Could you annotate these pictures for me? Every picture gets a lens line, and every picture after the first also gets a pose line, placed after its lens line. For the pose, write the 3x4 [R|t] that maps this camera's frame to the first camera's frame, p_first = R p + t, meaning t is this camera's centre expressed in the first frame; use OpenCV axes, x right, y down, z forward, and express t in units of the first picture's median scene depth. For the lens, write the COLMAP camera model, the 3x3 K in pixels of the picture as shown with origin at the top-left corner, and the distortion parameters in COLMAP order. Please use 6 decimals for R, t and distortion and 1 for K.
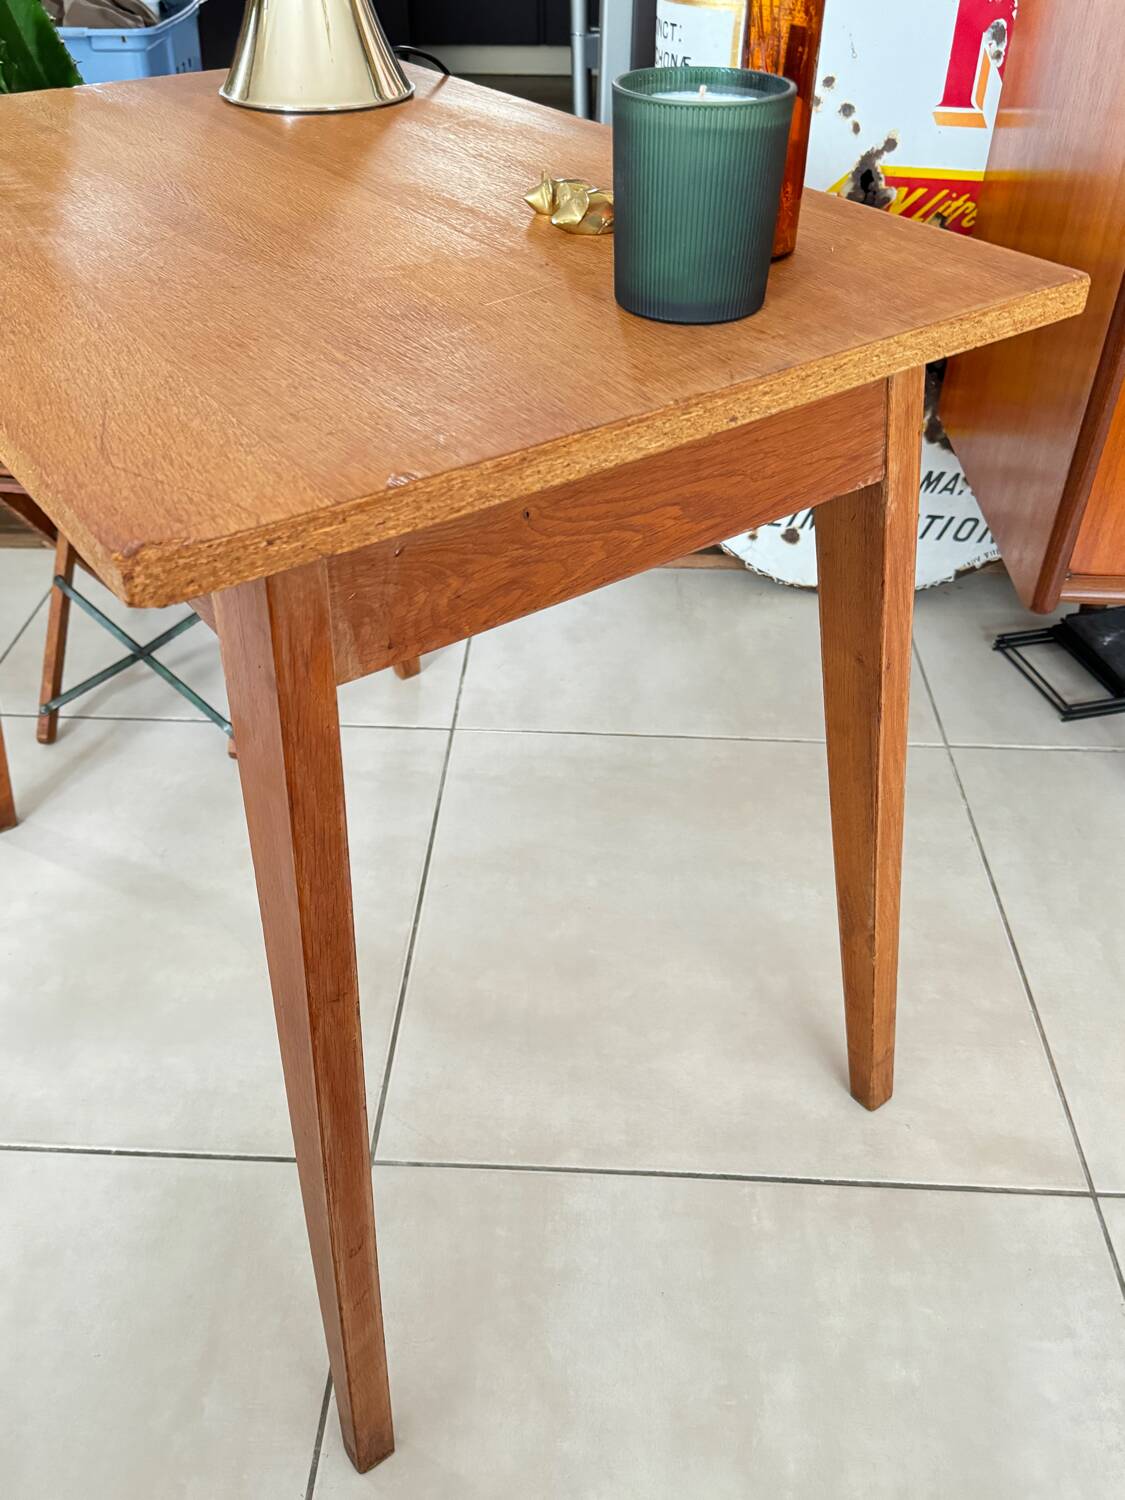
lens RADIAL K [[1218.1, 0, 568.1], [0, 1218.1, 749.7], [0, 0, 1]] dist [0.107312, -0.159663]
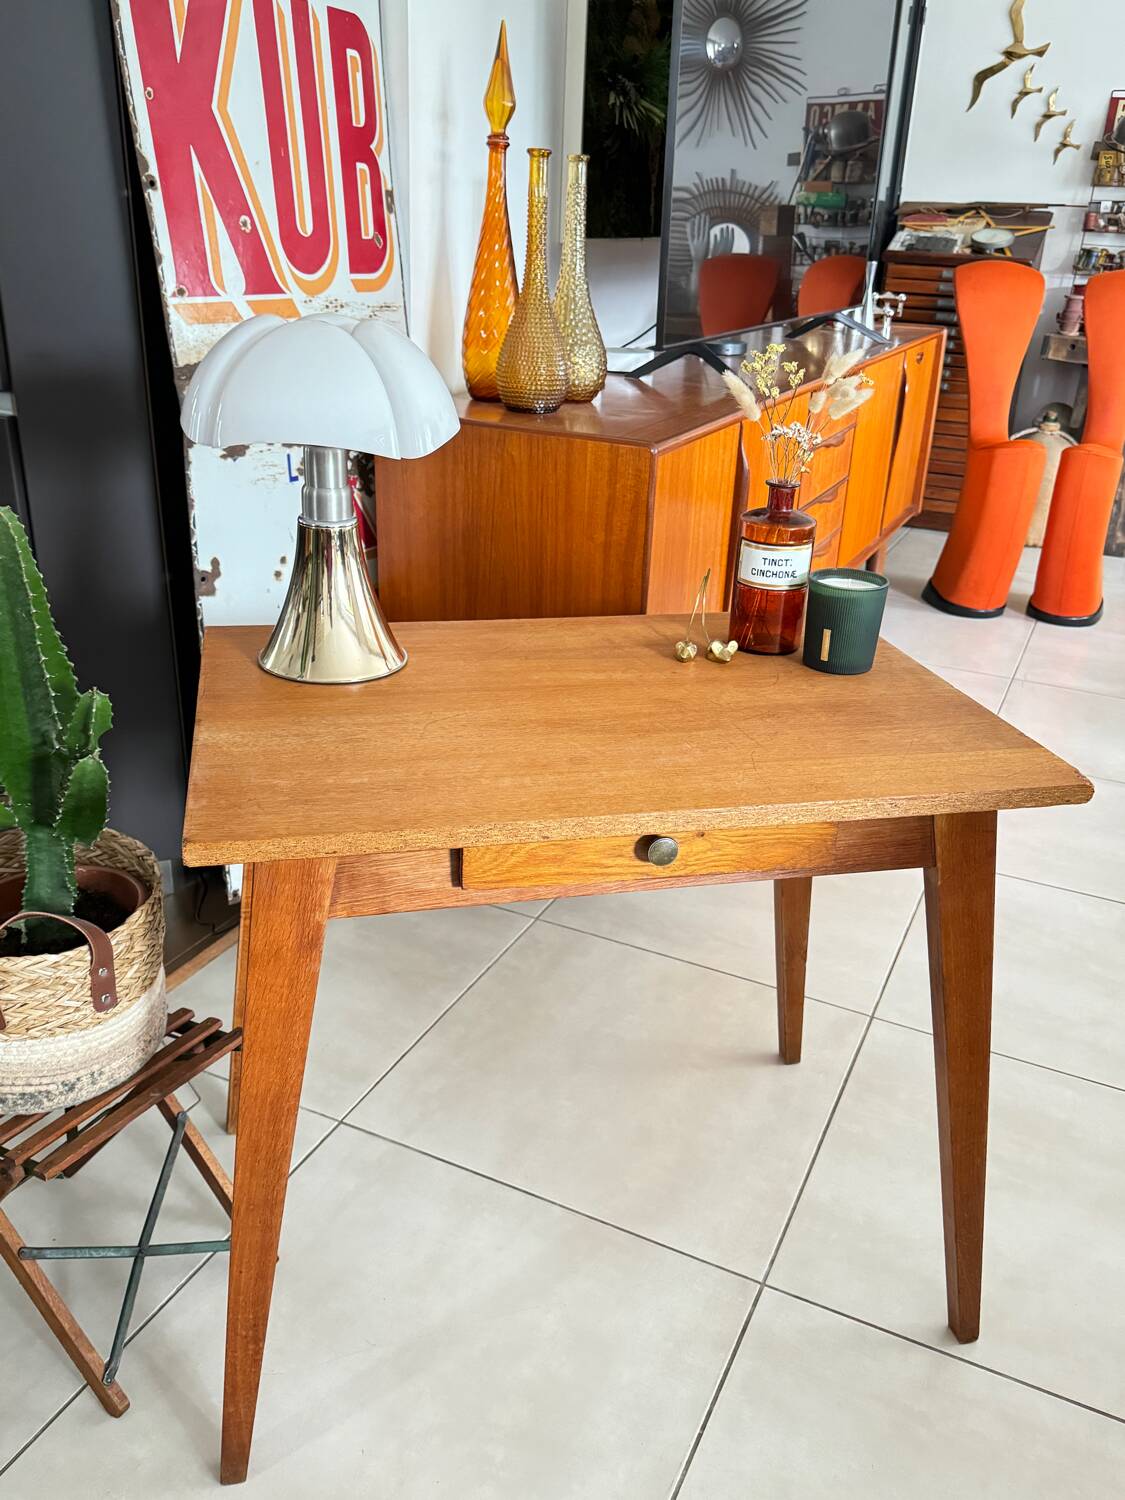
lens RADIAL K [[1218.1, 0, 568.1], [0, 1218.1, 749.7], [0, 0, 1]] dist [0.107312, -0.159663]
pose [[0.389784, -0.358261, 0.848362, -0.882604], [0.541247, 0.834444, 0.103705, -0.317864], [-0.745064, 0.418751, 0.519160, 0.127731]]
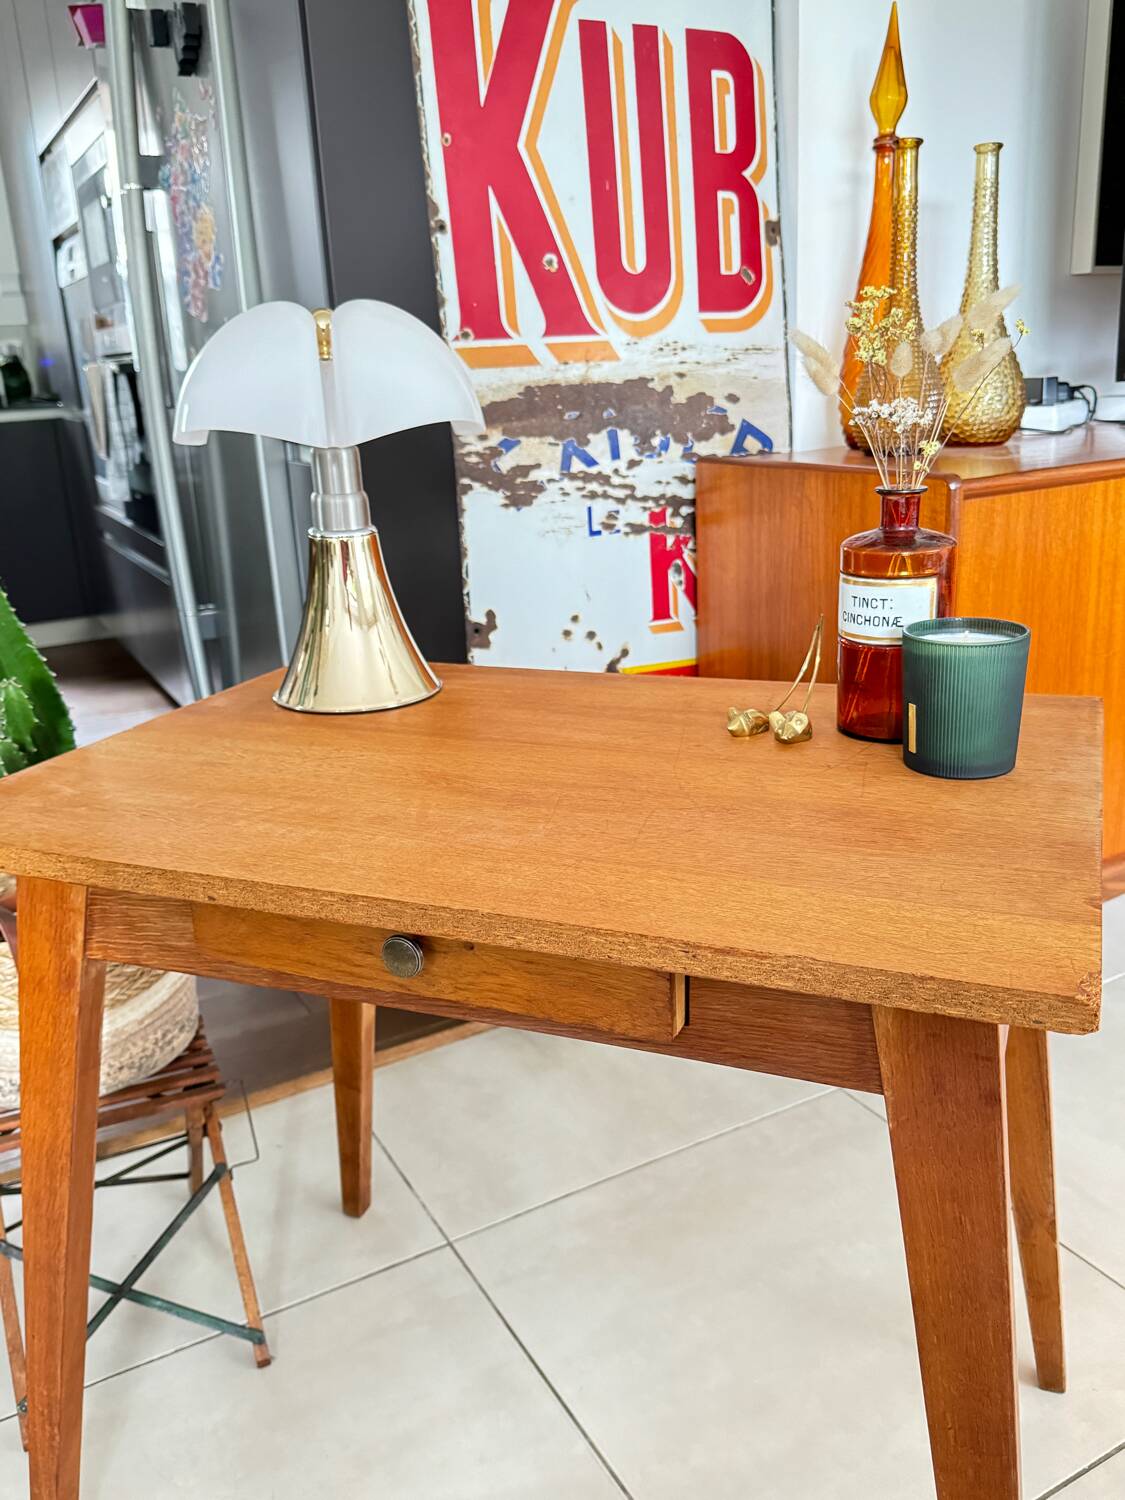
lens RADIAL K [[1221.3, 0, 564.0], [0, 1221.3, 753.1], [0, 0, 1]] dist [0.156918, -0.312458]
pose [[0.854085, -0.200128, 0.480091, -0.428409], [0.361537, 0.892000, -0.271344, -0.066126], [-0.373937, 0.405321, 0.834198, -0.009316]]
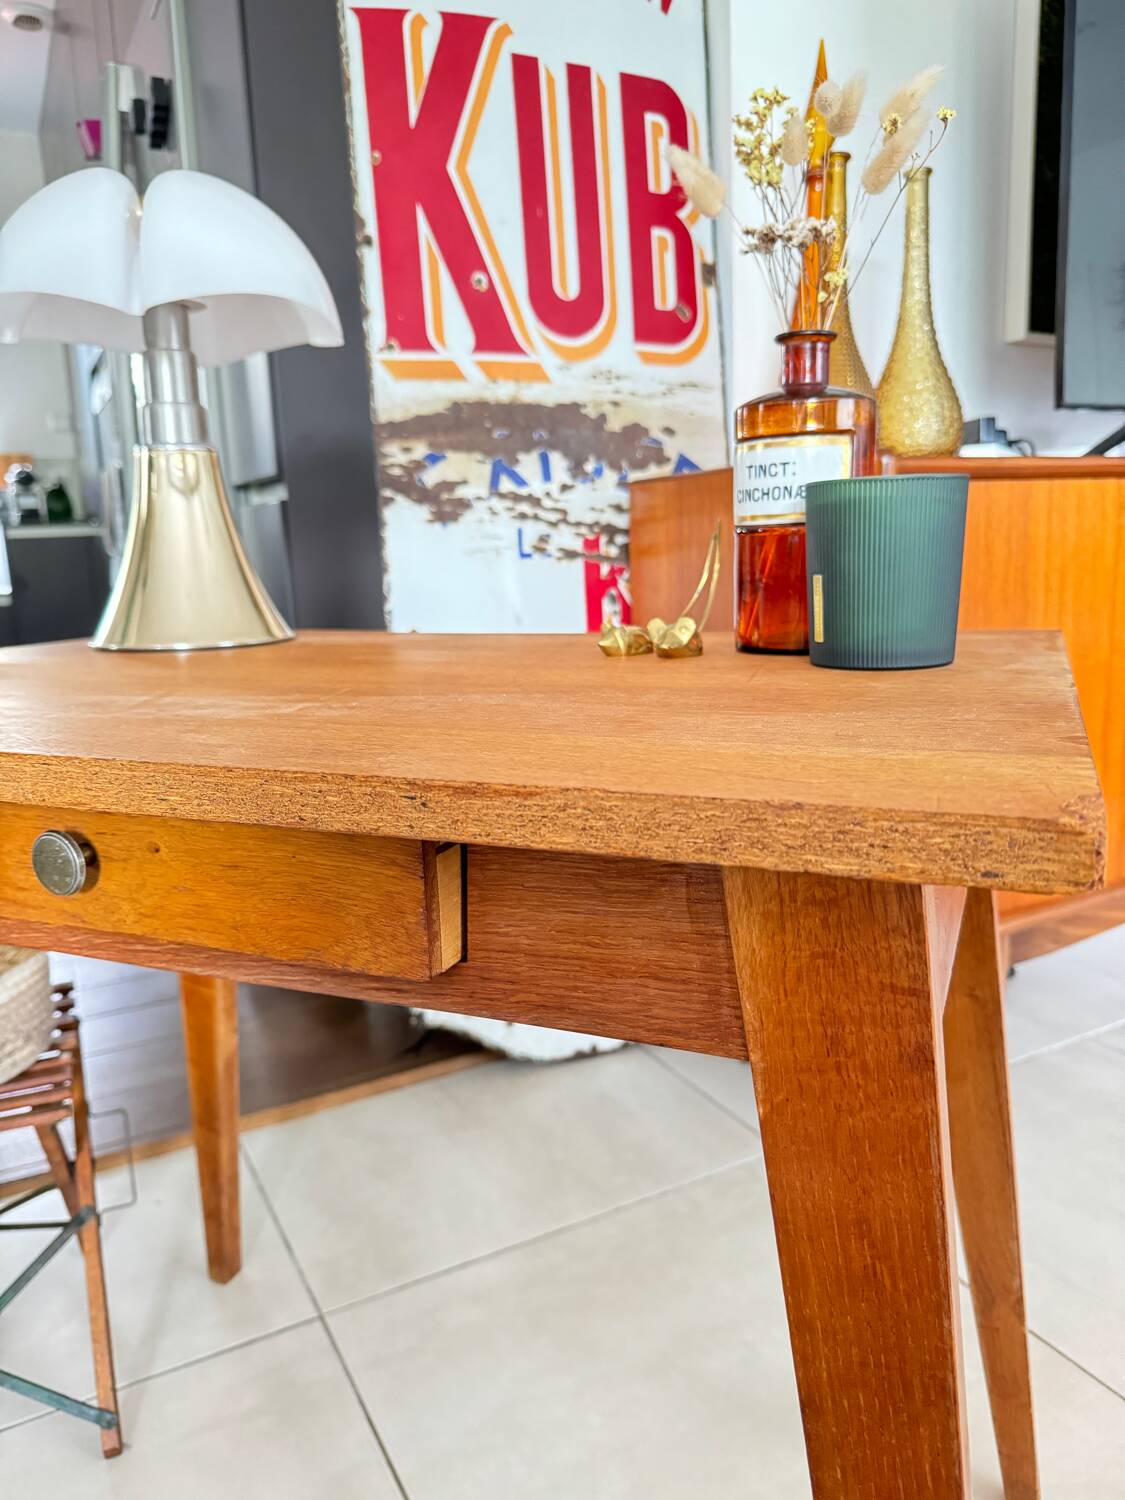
lens RADIAL K [[1066.6, 0, 562.4], [0, 1066.6, 756.4], [0, 0, 1]] dist [0.114721, -0.219051]
pose [[0.861488, -0.132973, 0.490059, -0.274098], [0.345349, 0.860954, -0.373486, -0.014241], [-0.372254, 0.490995, 0.787623, 0.175784]]
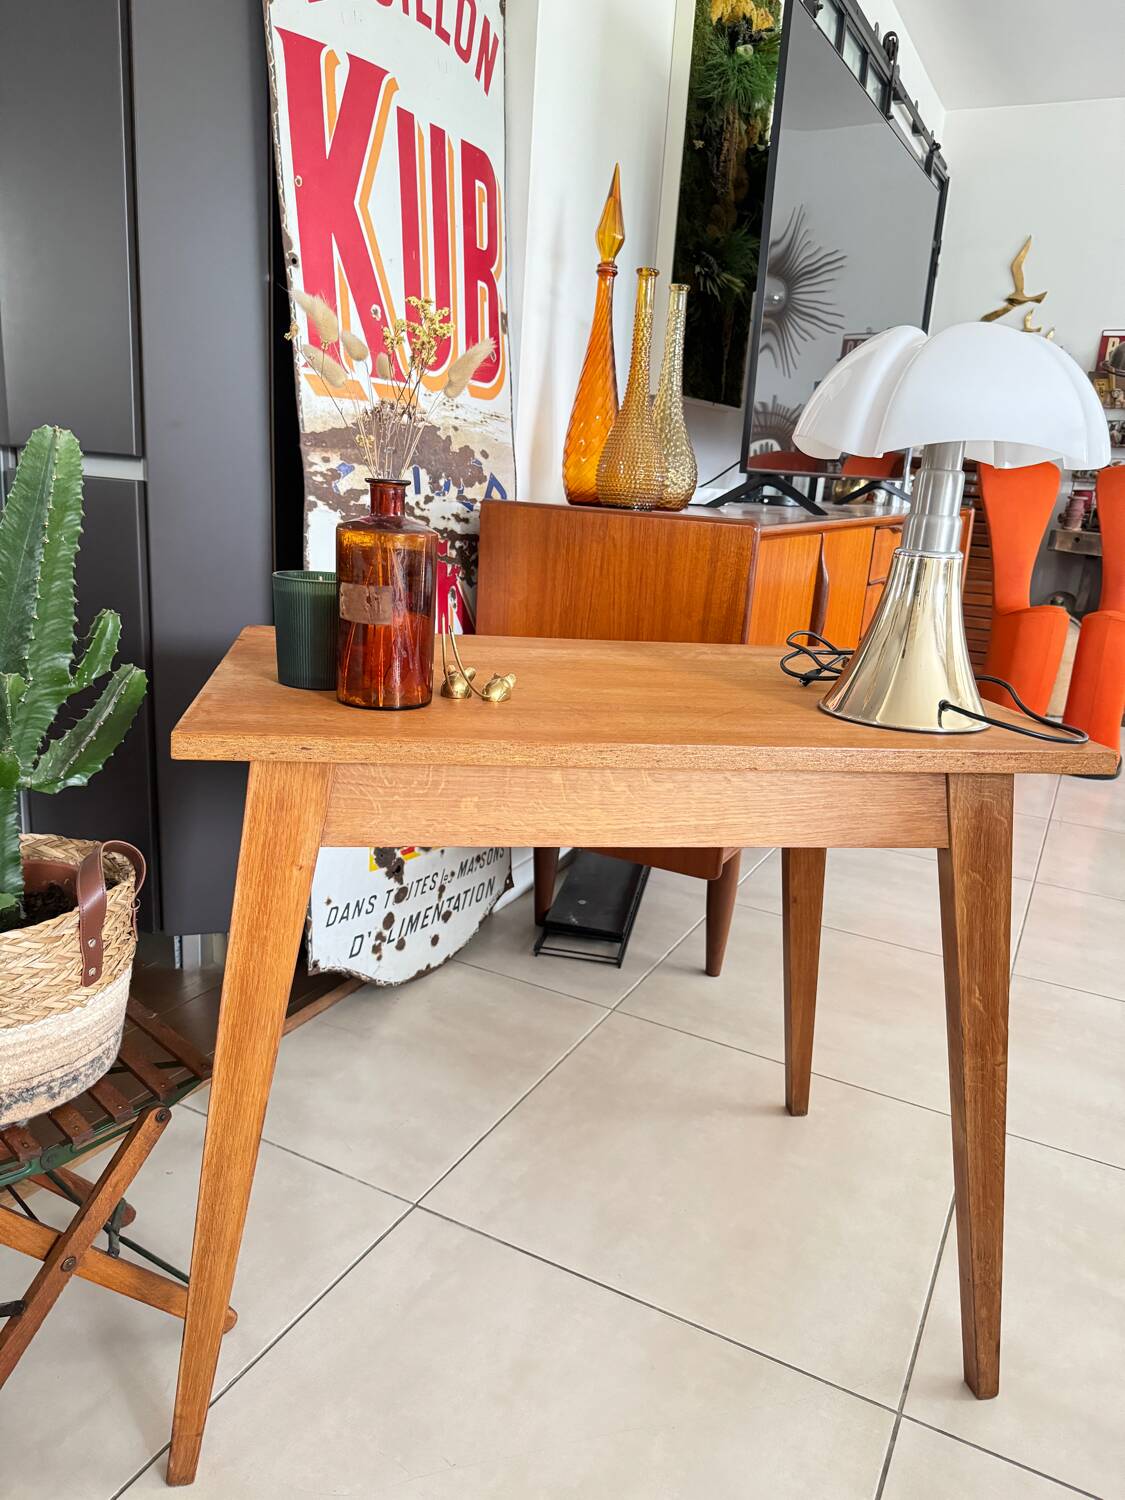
lens RADIAL K [[1045.6, 0, 561.2], [0, 1045.6, 752.1], [0, 0, 1]] dist [0.159669, -0.284226]
pose [[0.425595, -0.210198, 0.880163, -0.784765], [0.511197, 0.858428, -0.042177, -0.254362], [-0.746691, 0.467887, 0.472795, 0.322547]]
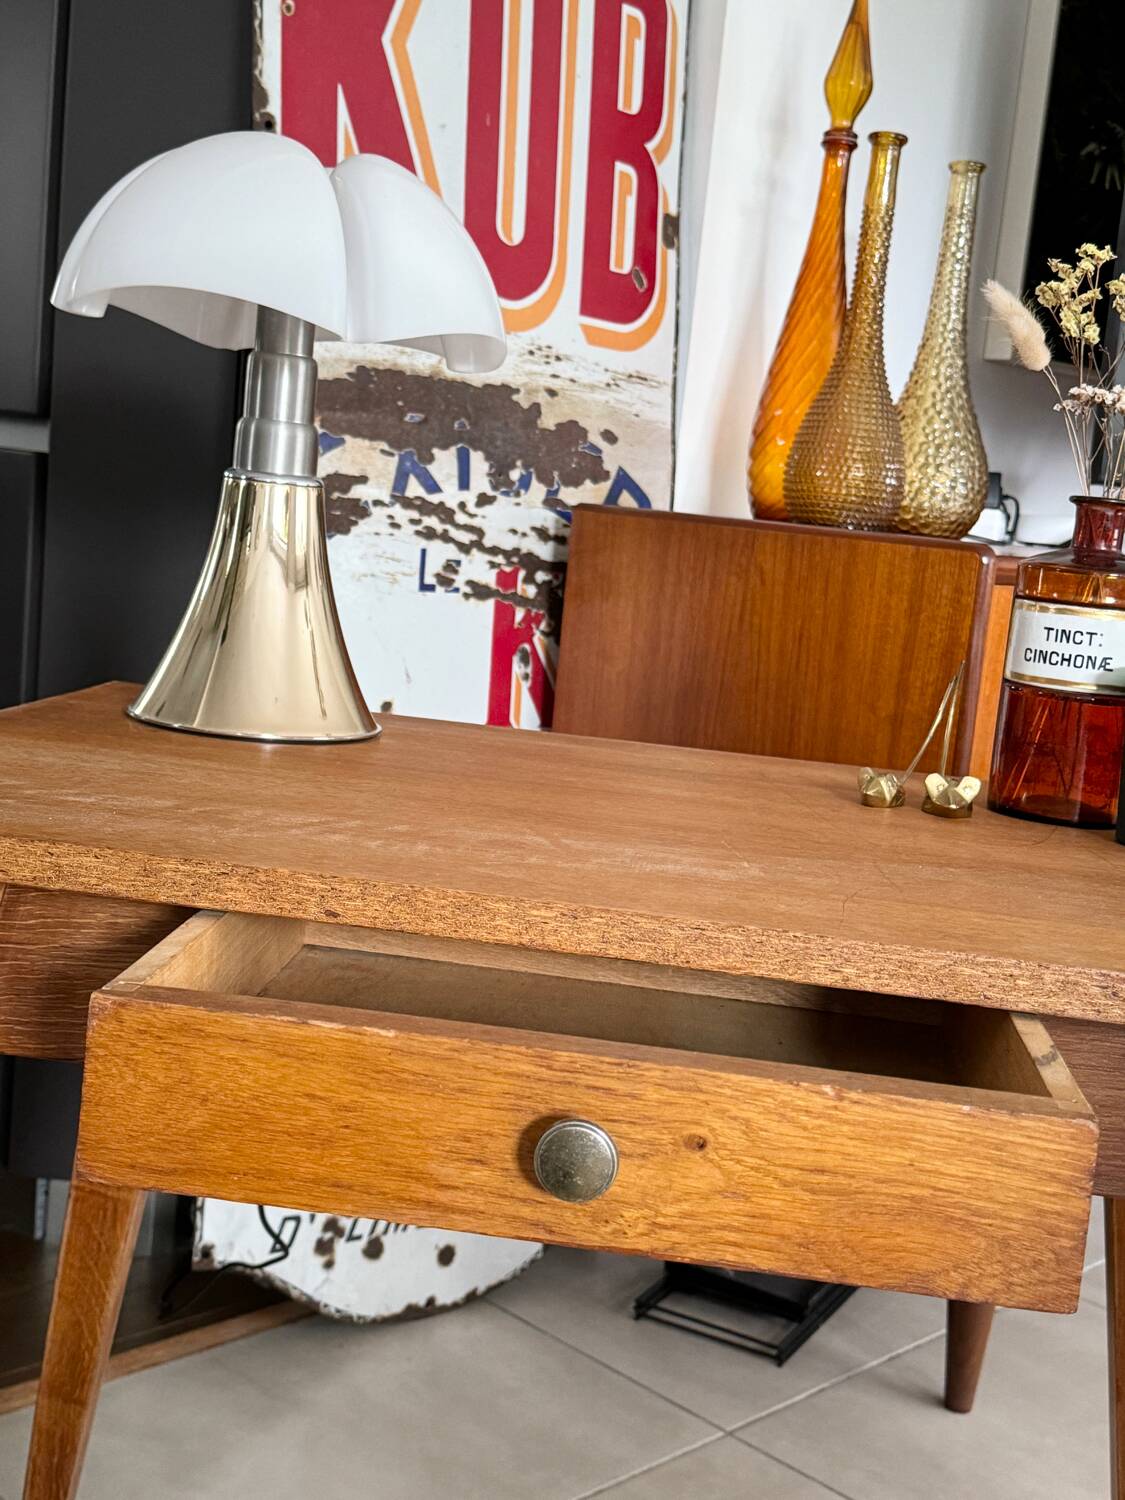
lens RADIAL K [[1864.9, 0, 561.6], [0, 1864.9, 753.6], [0, 0, 1]] dist [0.150926, -0.001613]
pose [[0.670819, -0.042785, 0.740386, -0.664081], [0.383299, 0.874659, -0.296740, -0.066840], [-0.634889, 0.482848, 0.603137, 0.134216]]
